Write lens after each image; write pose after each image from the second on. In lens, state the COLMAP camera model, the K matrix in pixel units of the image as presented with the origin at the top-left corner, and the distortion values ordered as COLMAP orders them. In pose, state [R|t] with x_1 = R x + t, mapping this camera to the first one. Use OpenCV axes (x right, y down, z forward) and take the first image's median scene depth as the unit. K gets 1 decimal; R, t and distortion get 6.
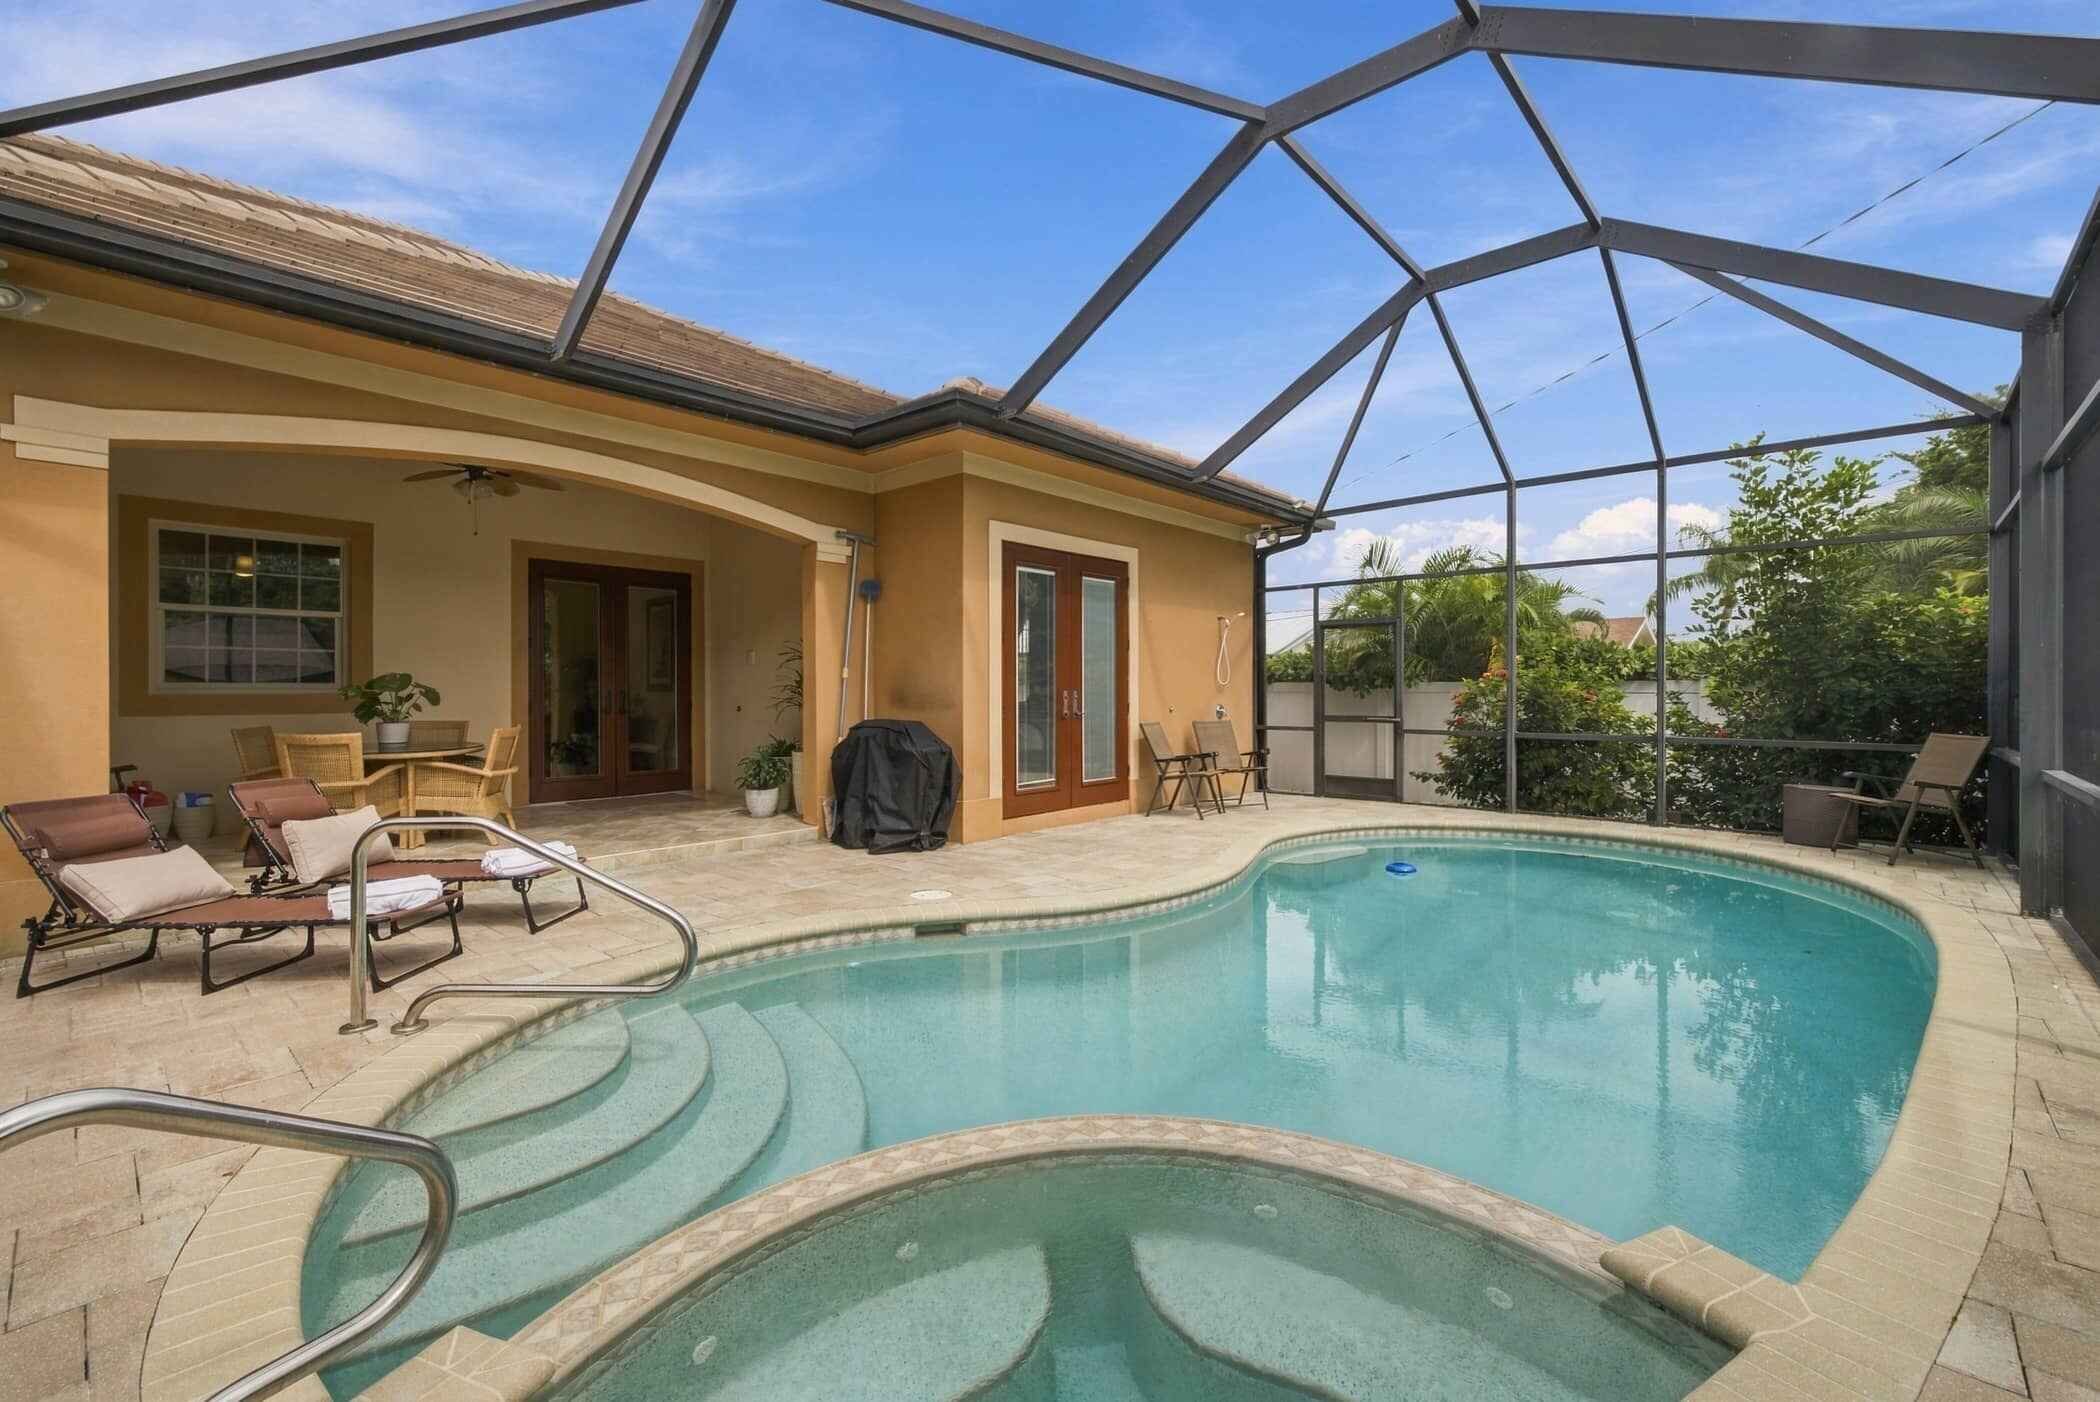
lens RADIAL K [[902.5, 0, 1058.7], [0, 902.5, 693.4], [0, 0, 1]] dist [-0.001549, 0.001620]
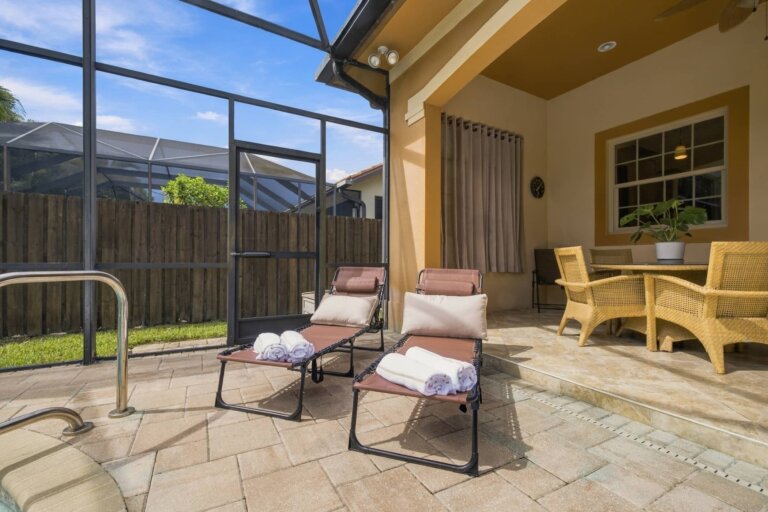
lens RADIAL K [[330.1, 0, 370.7], [0, 330.1, 259.5], [0, 0, 1]] dist [-0.001549, 0.001620]
pose [[-0.342885, 0.003360, -0.939372, -0.151114], [-0.008341, 0.999943, 0.006621, 0.043362], [0.939341, 0.010105, -0.342837, 0.612765]]
